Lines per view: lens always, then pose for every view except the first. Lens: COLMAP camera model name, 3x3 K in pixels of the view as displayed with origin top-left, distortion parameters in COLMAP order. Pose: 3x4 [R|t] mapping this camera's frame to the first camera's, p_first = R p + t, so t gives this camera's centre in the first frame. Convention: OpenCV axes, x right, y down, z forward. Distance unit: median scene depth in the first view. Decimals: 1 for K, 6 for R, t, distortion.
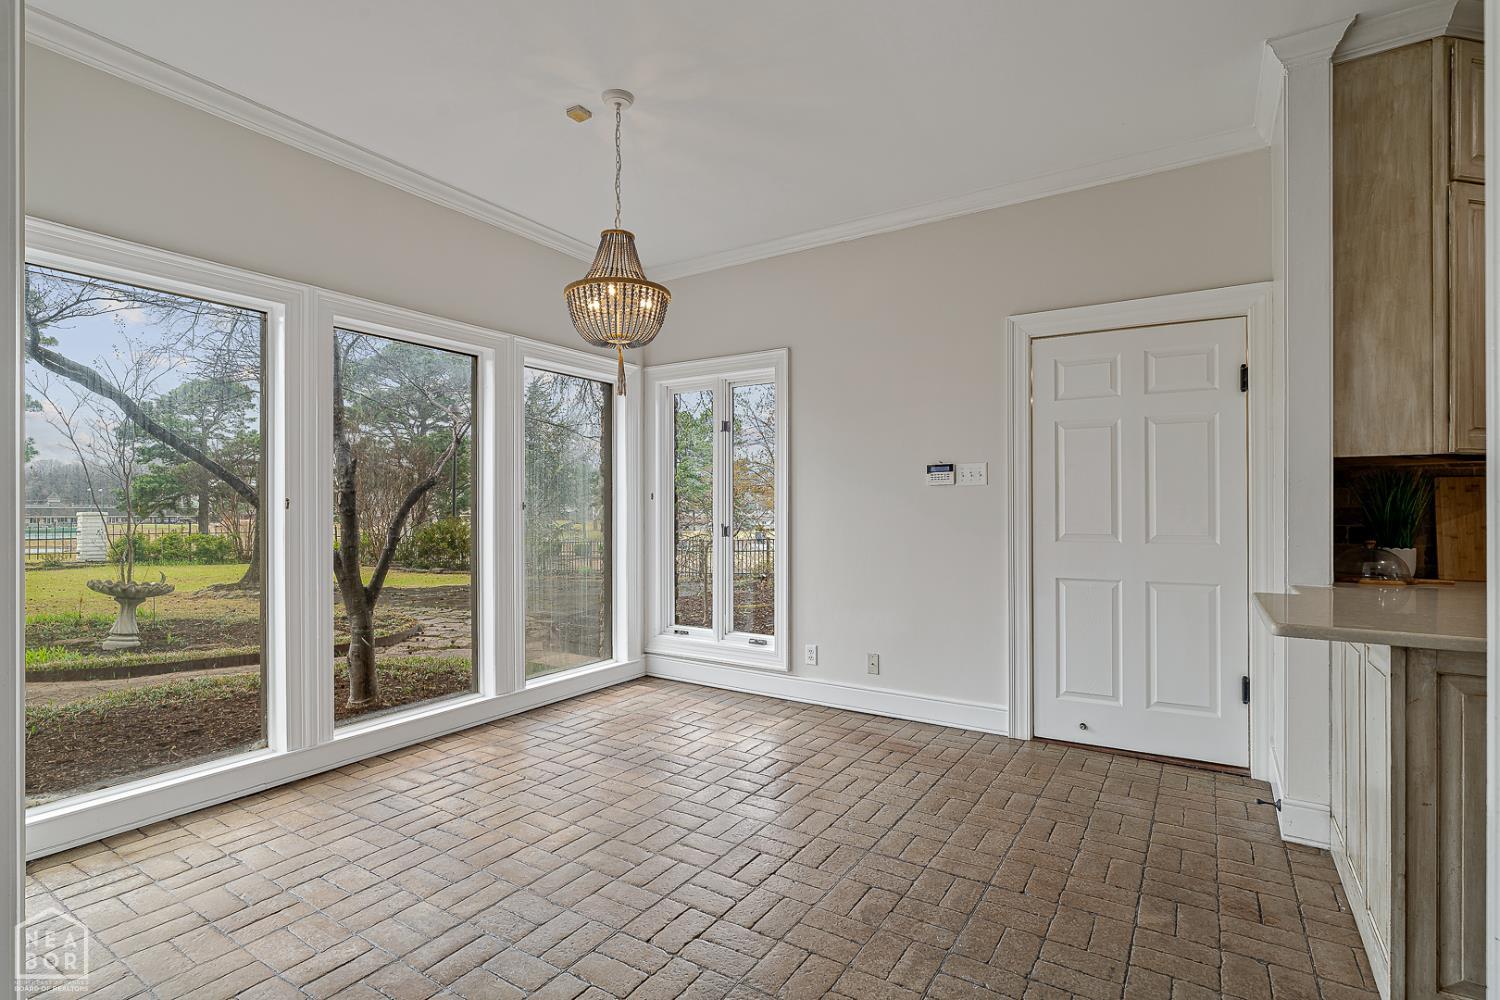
lens RADIAL K [[698.8, 0, 750.1], [0, 698.8, 505.9], [0, 0, 1]] dist [-0.003203, -0.000178]
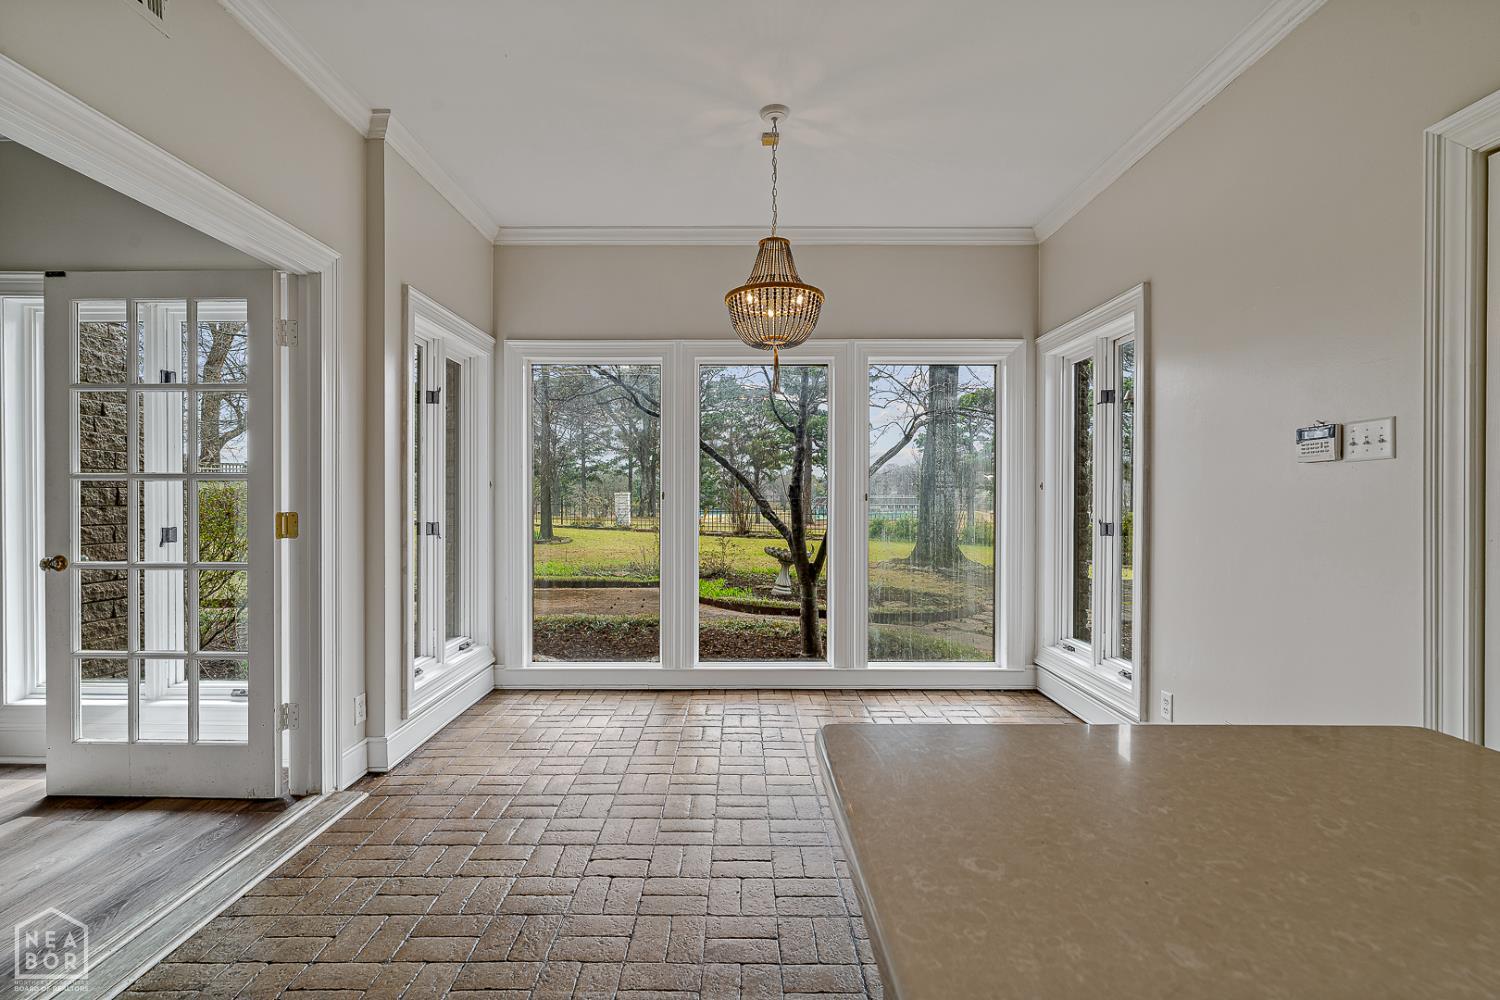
lens RADIAL K [[695.5, 0, 750.0], [0, 695.5, 500.0], [0, 0, 1]] dist [-0.016571, 0.000392]
pose [[0.545679, 0.003762, -0.837986, 0.660822], [0.000565, 0.999988, 0.004857, -0.000864], [0.837994, -0.003124, 0.545671, 0.385139]]
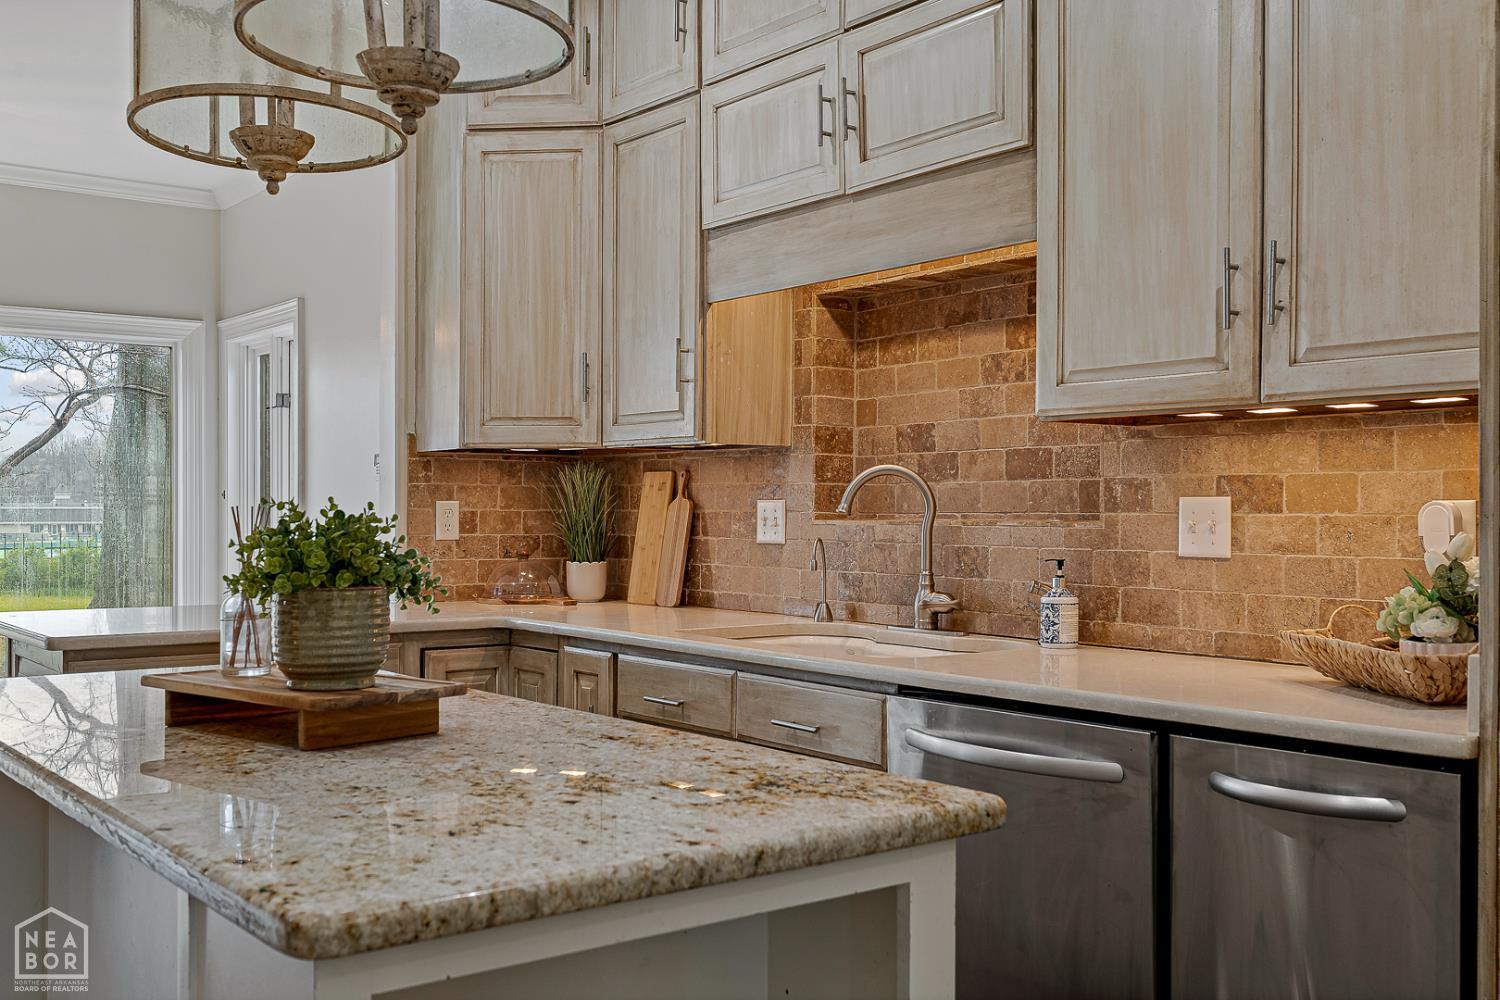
lens RADIAL K [[1455.6, 0, 750.0], [0, 1455.6, 500.0], [0, 0, 1]] dist [0.014703, 0.013899]
pose [[0.938936, -0.003768, -0.344072, 1.582592], [0.003519, 0.999993, -0.001349, -0.006660], [0.344075, 0.000056, 0.938942, -0.460640]]
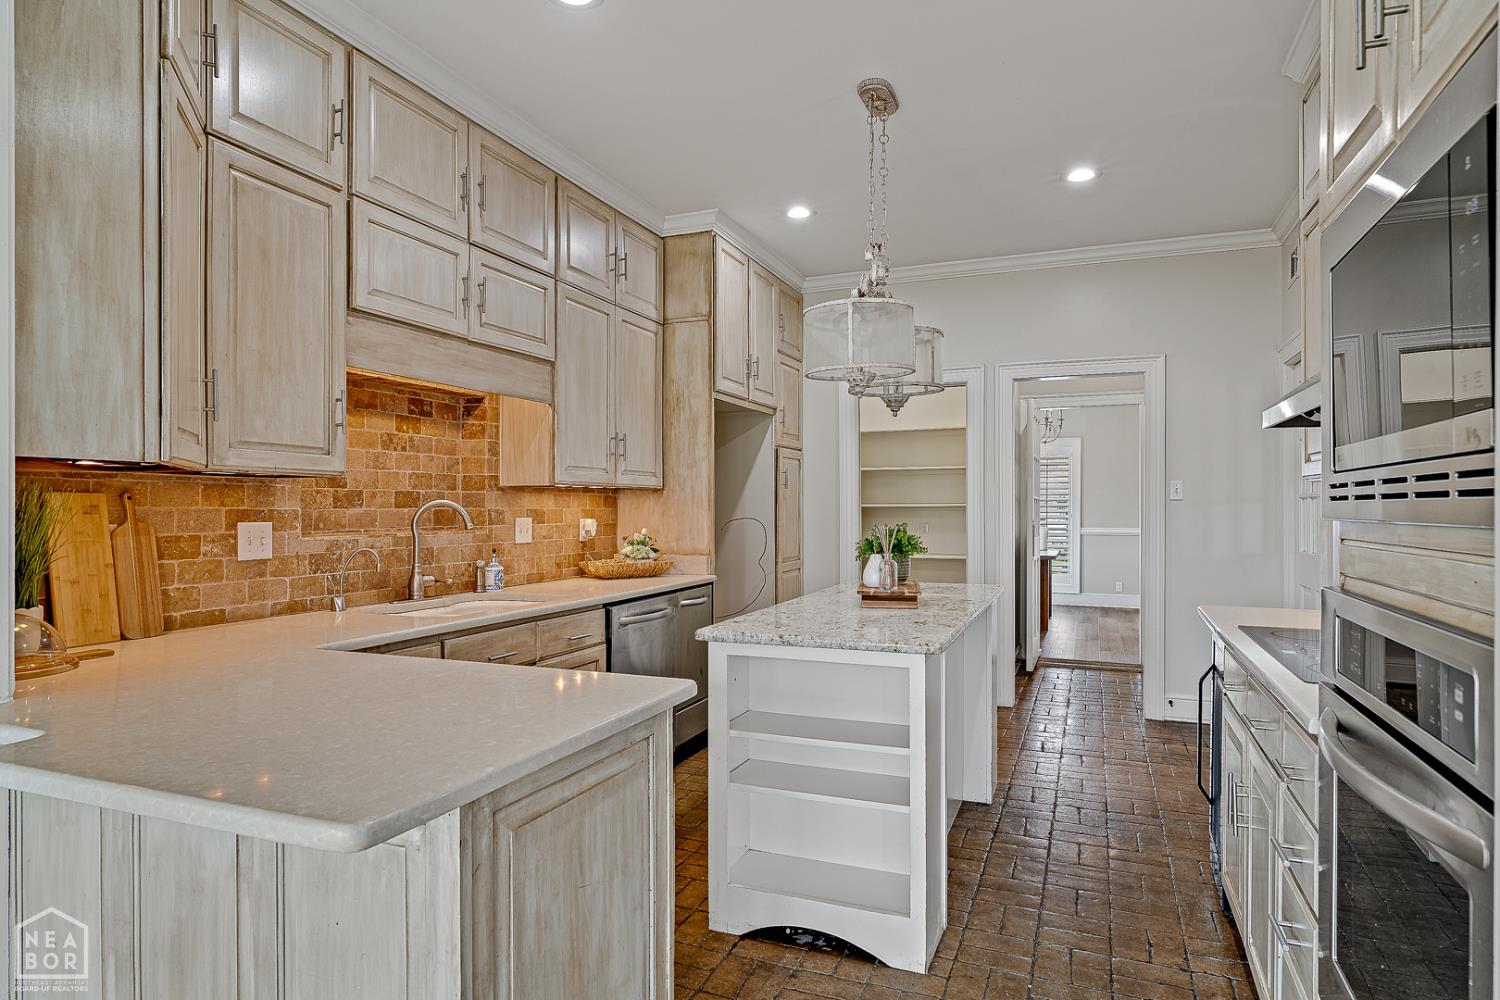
lens RADIAL K [[839.4, 0, 755.8], [0, 839.4, 506.3], [0, 0, 1]] dist [-0.002929, -0.000016]
pose [[-0.178417, -0.000820, 0.983955, 0.091682], [-0.005827, 0.999983, -0.000223, -0.030062], [-0.983938, -0.005773, -0.178419, 0.469479]]
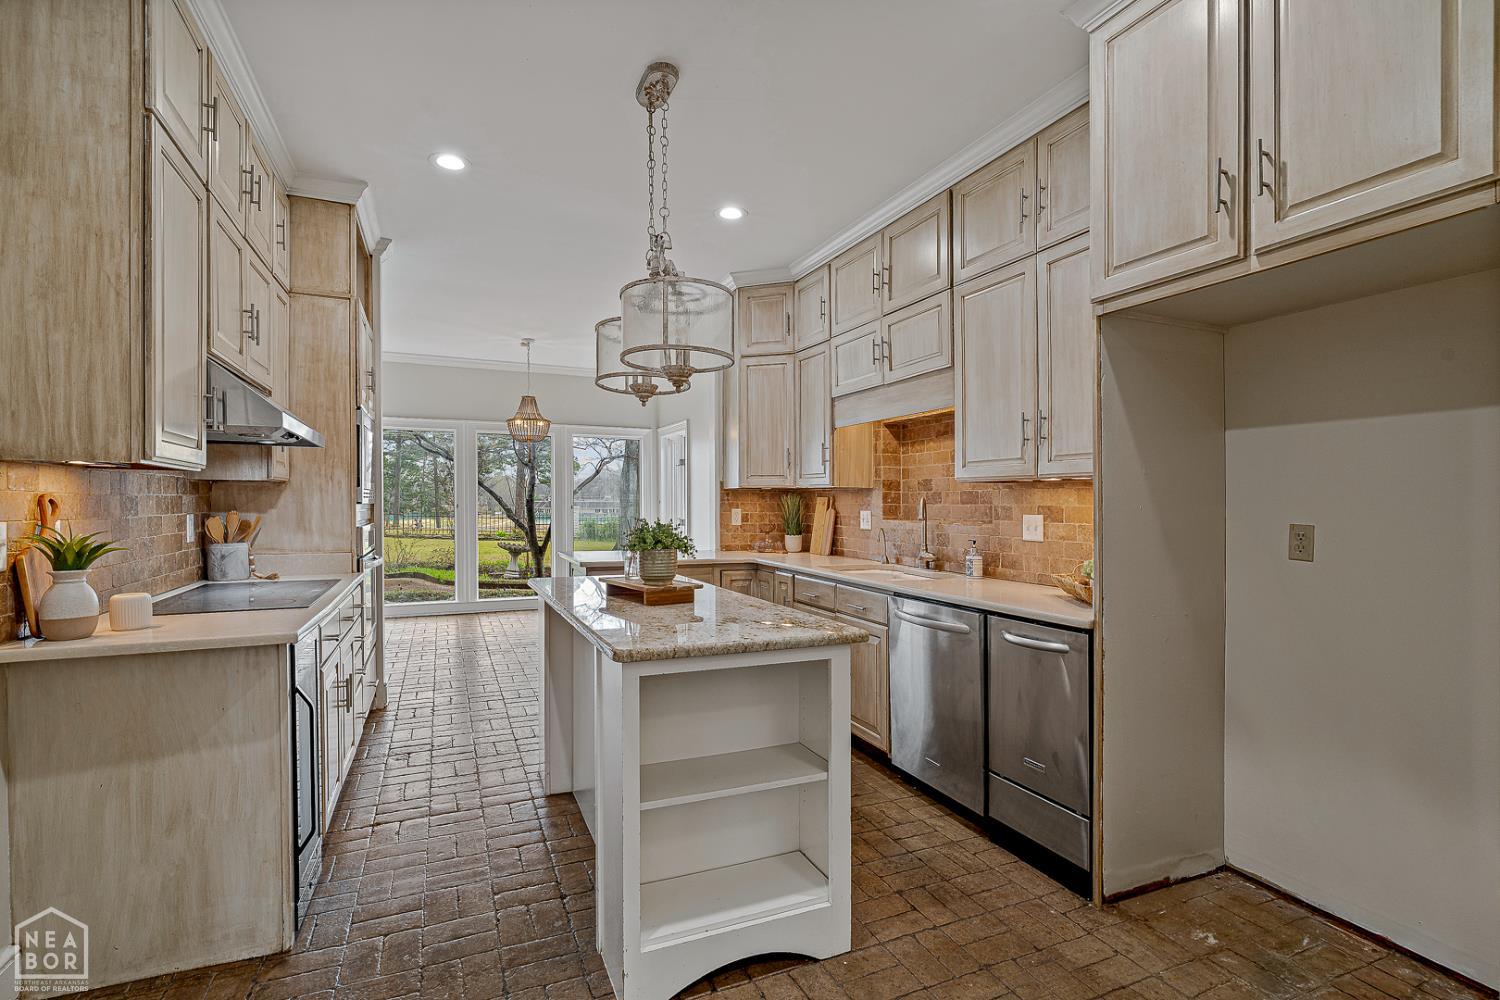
lens RADIAL K [[710.5, 0, 740.9], [0, 710.5, 505.2], [0, 0, 1]] dist [0.000830, 0.000138]
pose [[0.820797, 0.004438, -0.571202, 1.796557], [0.000141, 0.999968, 0.007972, -0.033451], [0.571219, -0.006624, 0.820771, -0.600819]]
